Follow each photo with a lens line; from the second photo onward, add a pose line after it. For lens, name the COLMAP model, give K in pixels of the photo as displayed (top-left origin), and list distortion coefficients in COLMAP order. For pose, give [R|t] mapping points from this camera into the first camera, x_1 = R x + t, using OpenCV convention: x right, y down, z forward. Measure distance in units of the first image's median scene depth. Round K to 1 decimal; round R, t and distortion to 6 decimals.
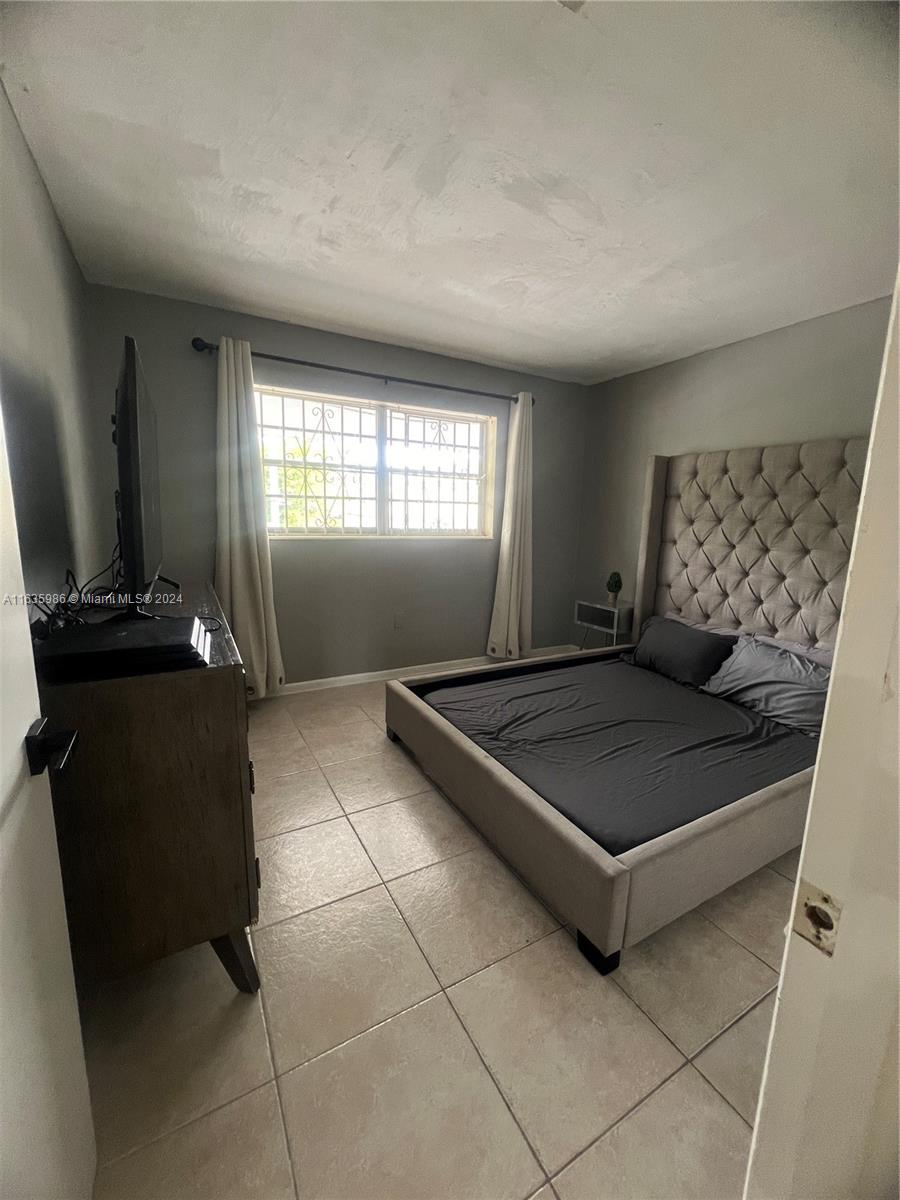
lens RADIAL K [[481.4, 0, 452.0], [0, 481.4, 601.4], [0, 0, 1]] dist [0.002361, 0.000156]
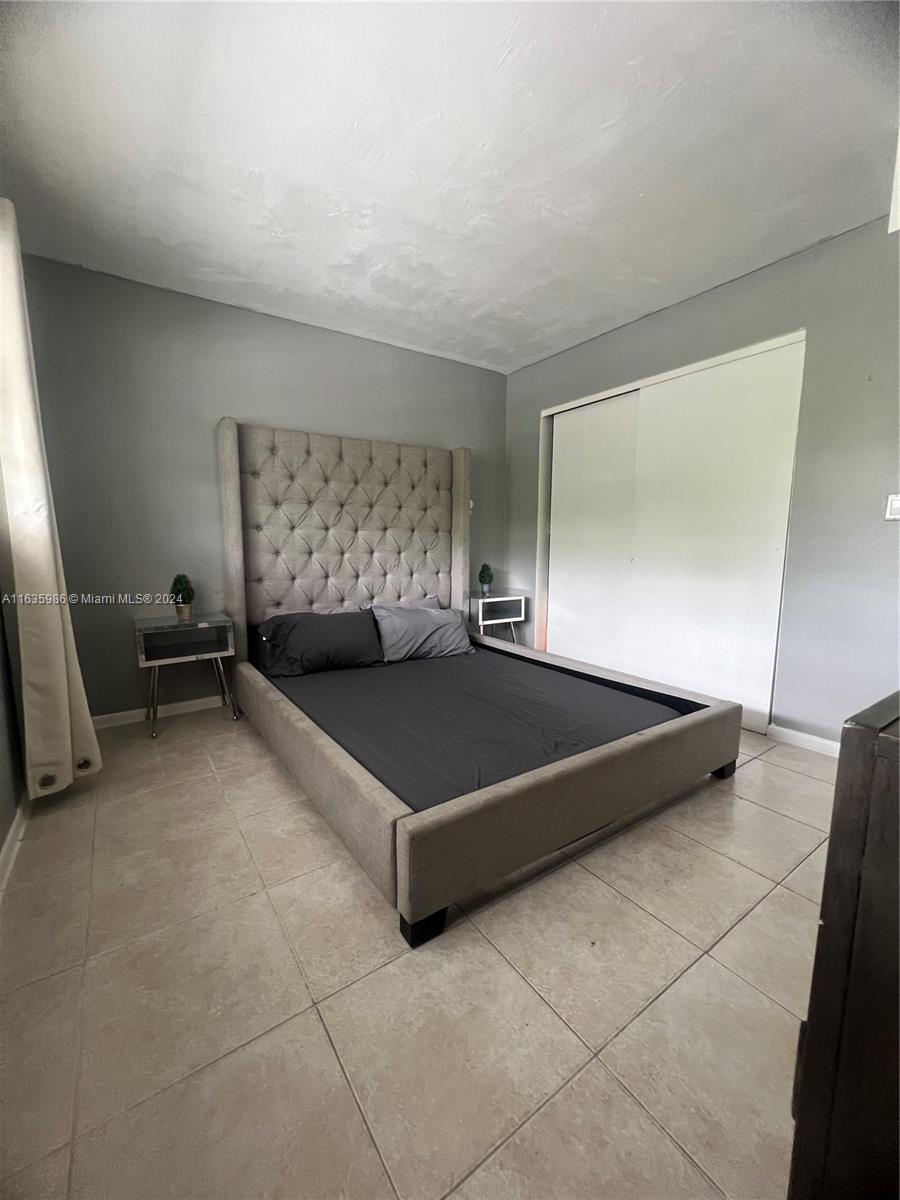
lens RADIAL K [[481.5, 0, 450.2], [0, 481.5, 597.4], [0, 0, 1]] dist [0.002177, 0.000287]
pose [[-0.095881, -0.152315, 0.983670, -0.472880], [0.166140, 0.971912, 0.166688, -0.098718], [-0.981430, 0.179409, -0.067882, 0.832451]]
